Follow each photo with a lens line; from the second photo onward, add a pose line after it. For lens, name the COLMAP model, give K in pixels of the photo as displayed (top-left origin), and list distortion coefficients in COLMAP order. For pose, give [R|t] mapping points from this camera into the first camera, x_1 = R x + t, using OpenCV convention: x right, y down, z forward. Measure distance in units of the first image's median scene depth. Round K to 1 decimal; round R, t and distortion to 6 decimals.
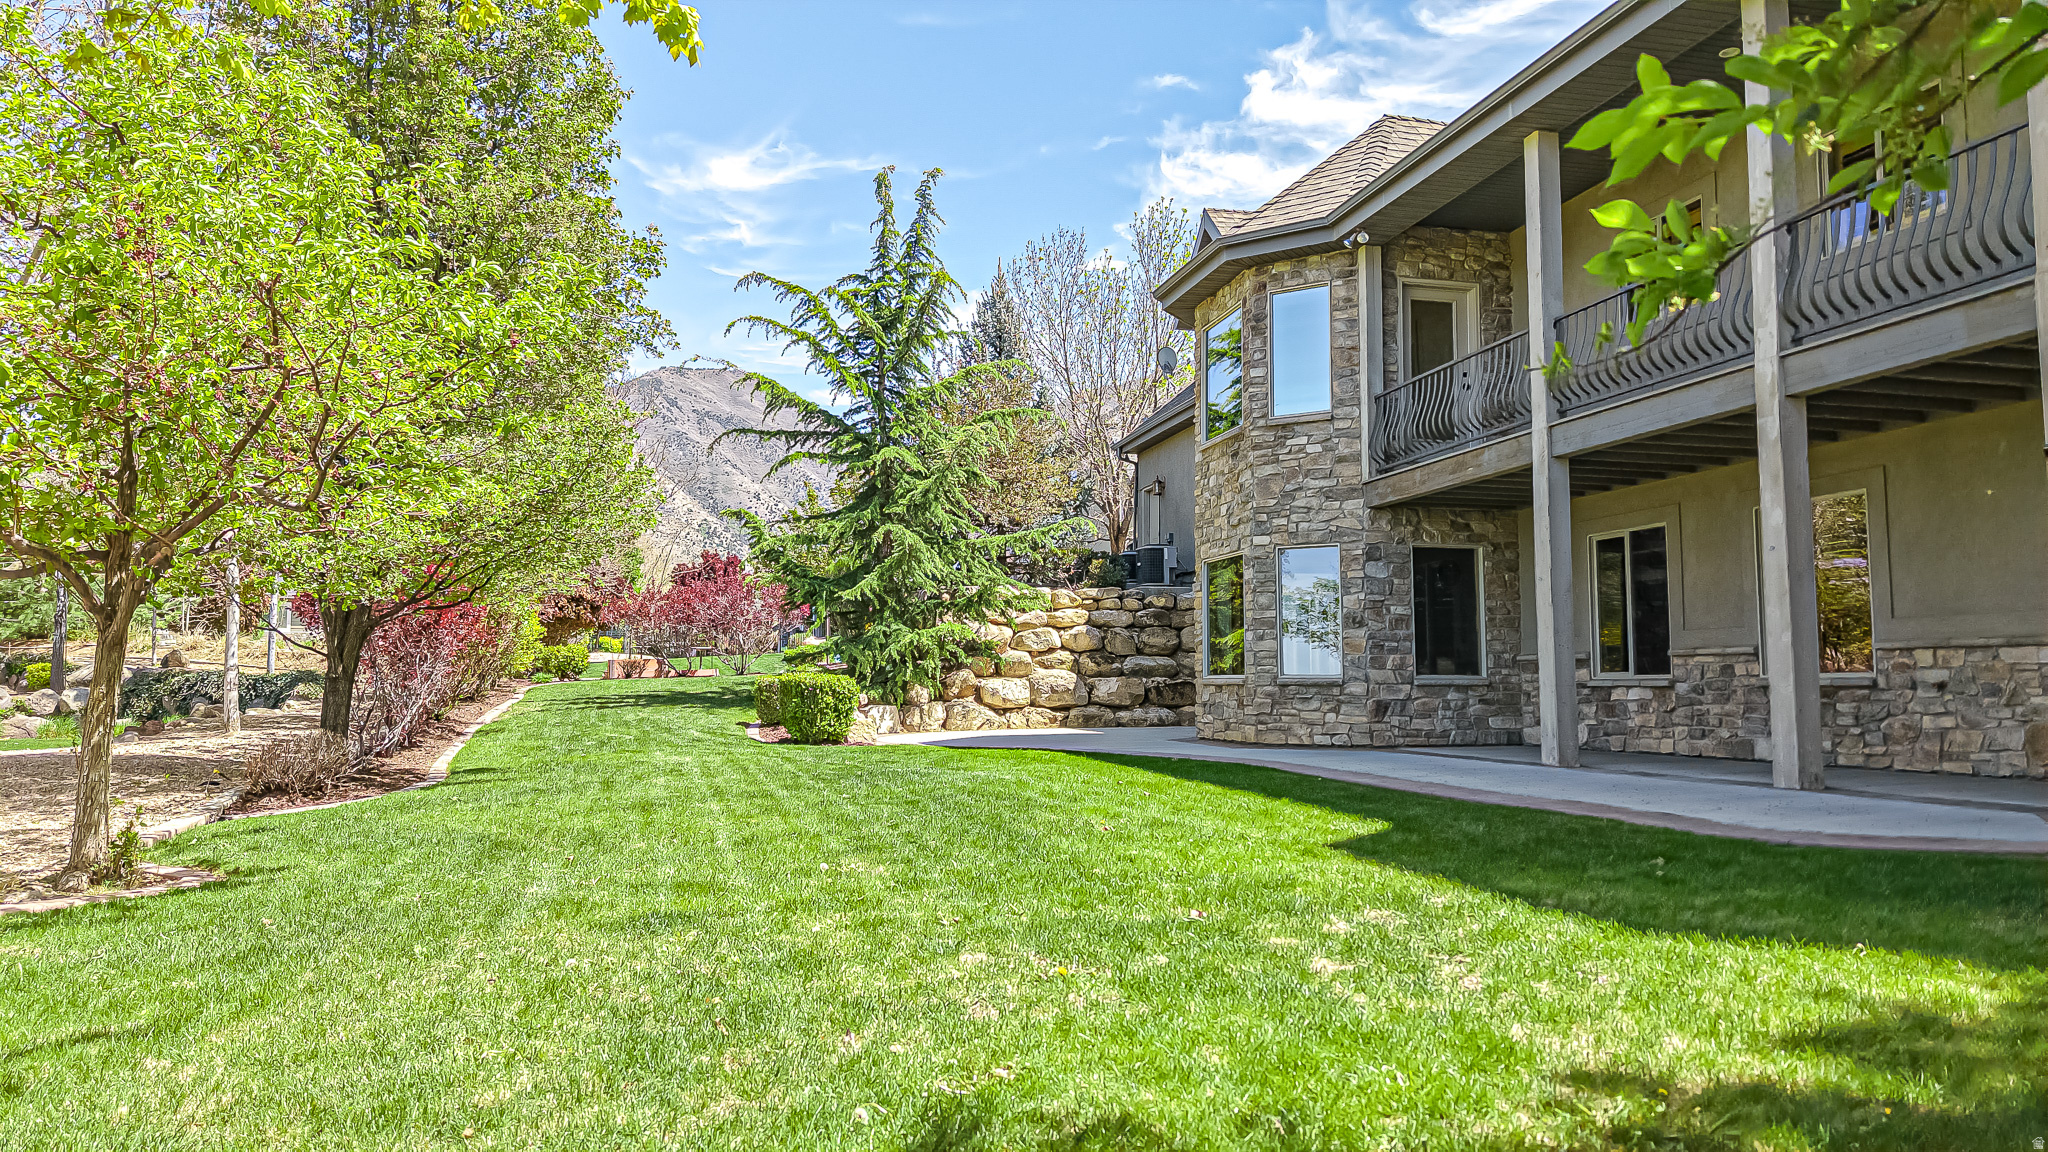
lens RADIAL K [[1378.1, 0, 1037.1], [0, 1378.1, 582.1], [0, 0, 1]] dist [0.029988, -0.034360]
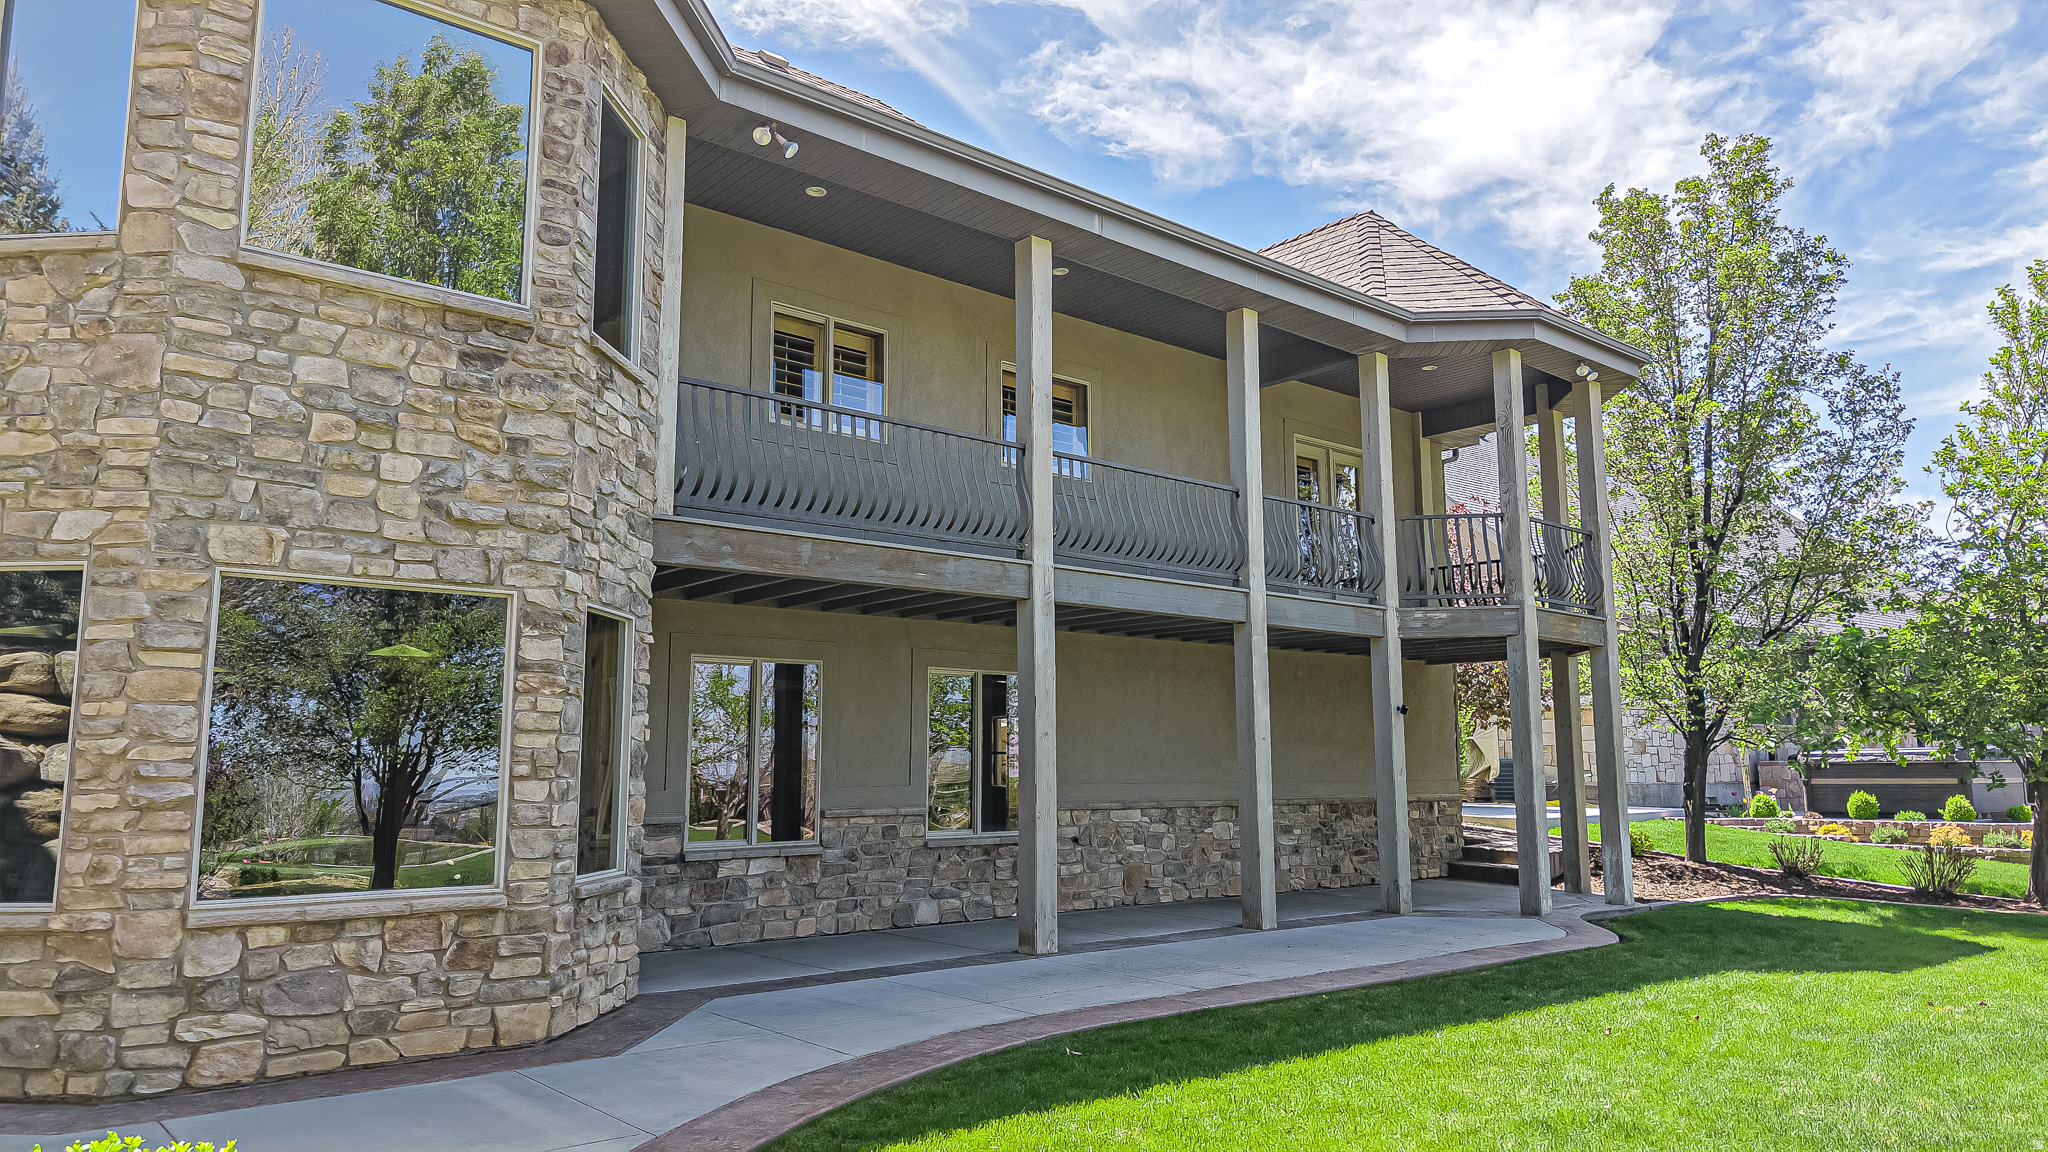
lens RADIAL K [[1378.1, 0, 1037.1], [0, 1378.1, 582.1], [0, 0, 1]] dist [0.029988, -0.034360]
pose [[-0.445183, 0.121047, 0.887220, -0.328771], [-0.065183, 0.983811, -0.166933, 0.038285], [-0.893064, -0.132147, -0.430086, 1.104604]]
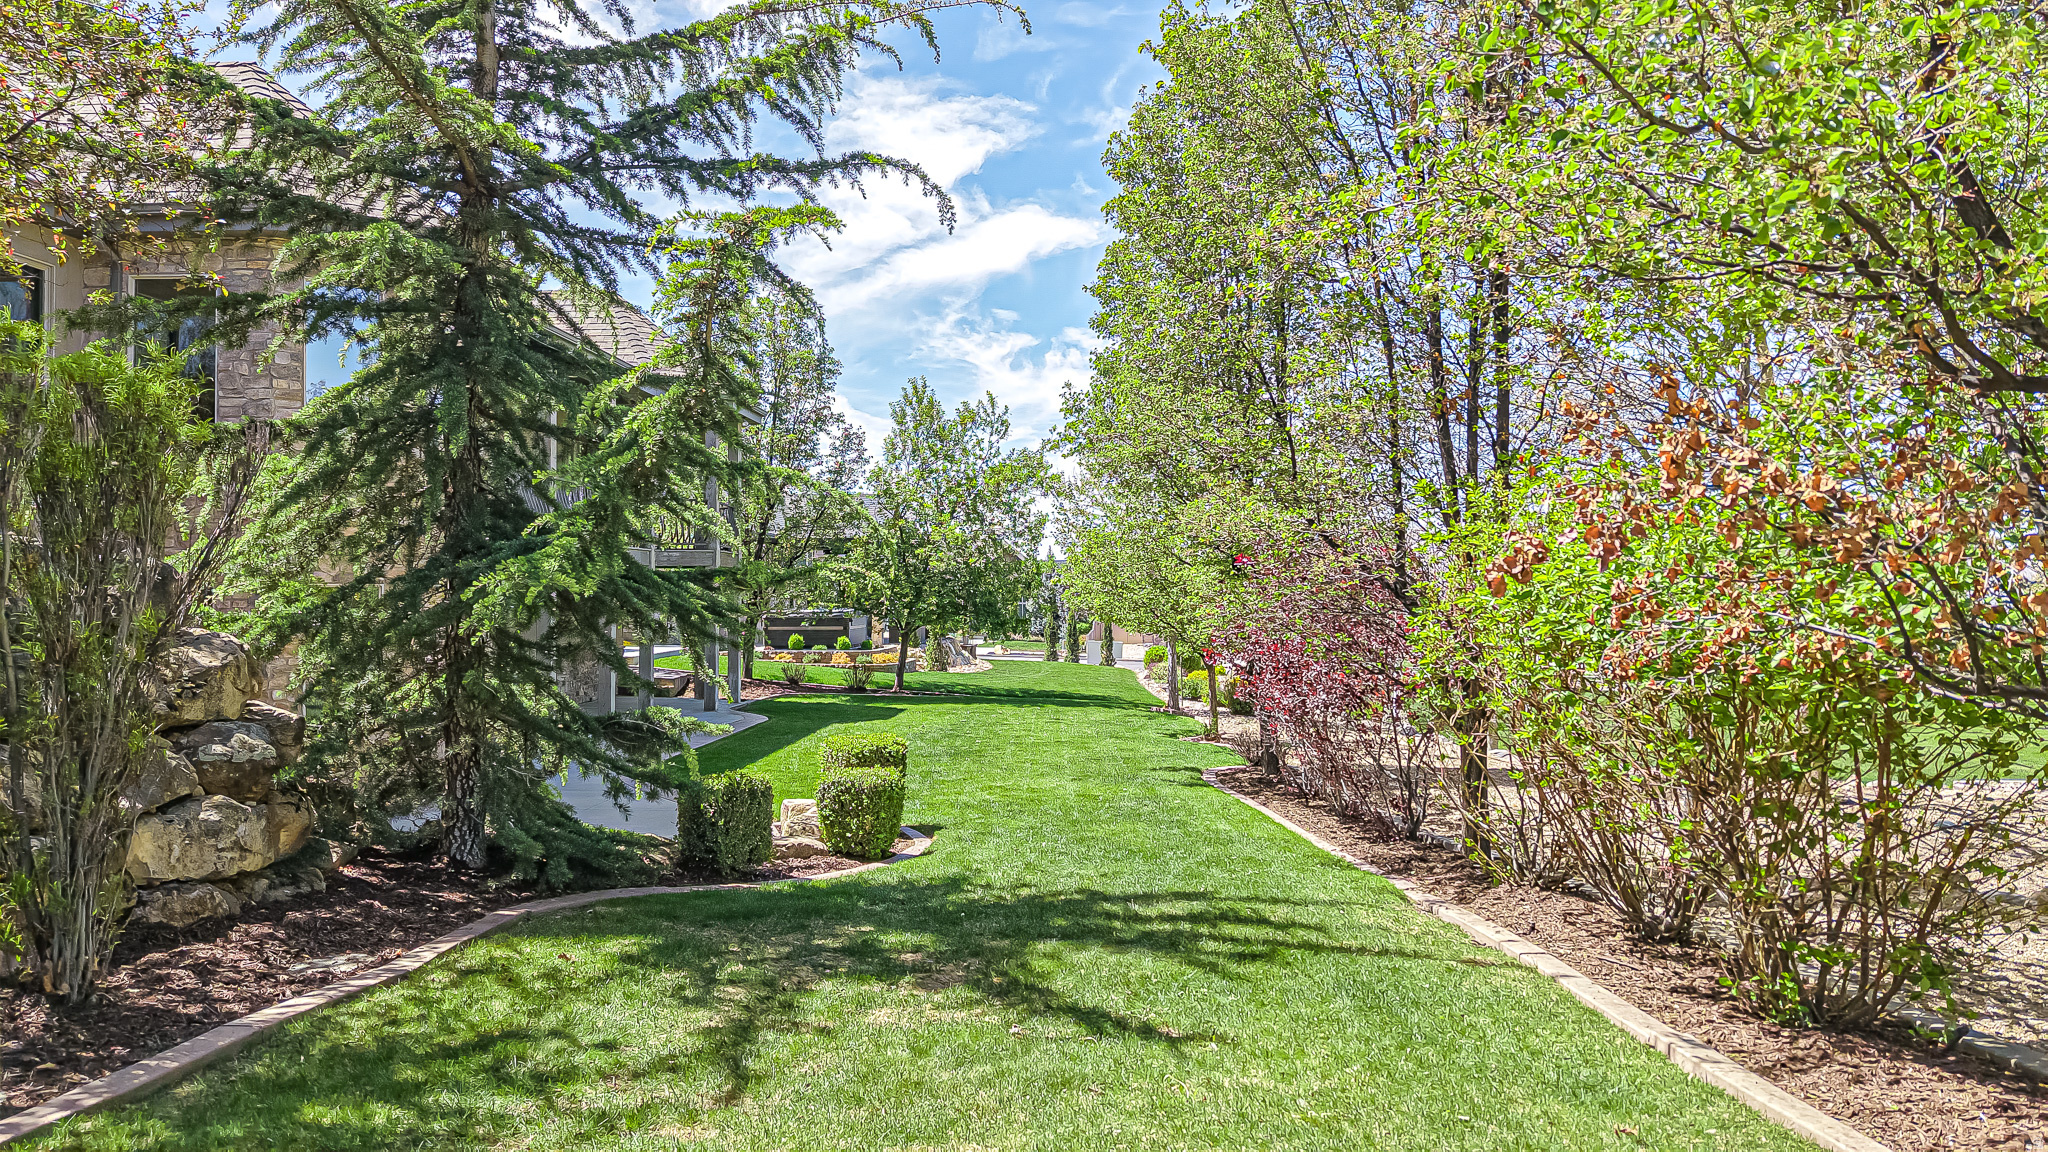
lens RADIAL K [[1349.5, 0, 1041.6], [0, 1349.5, 585.9], [0, 0, 1]] dist [0.030258, -0.071192]
pose [[-0.956399, -0.002844, 0.292048, -0.597932], [-0.025865, 0.996848, -0.074995, 0.042035], [-0.290915, -0.079279, -0.953459, 2.082686]]
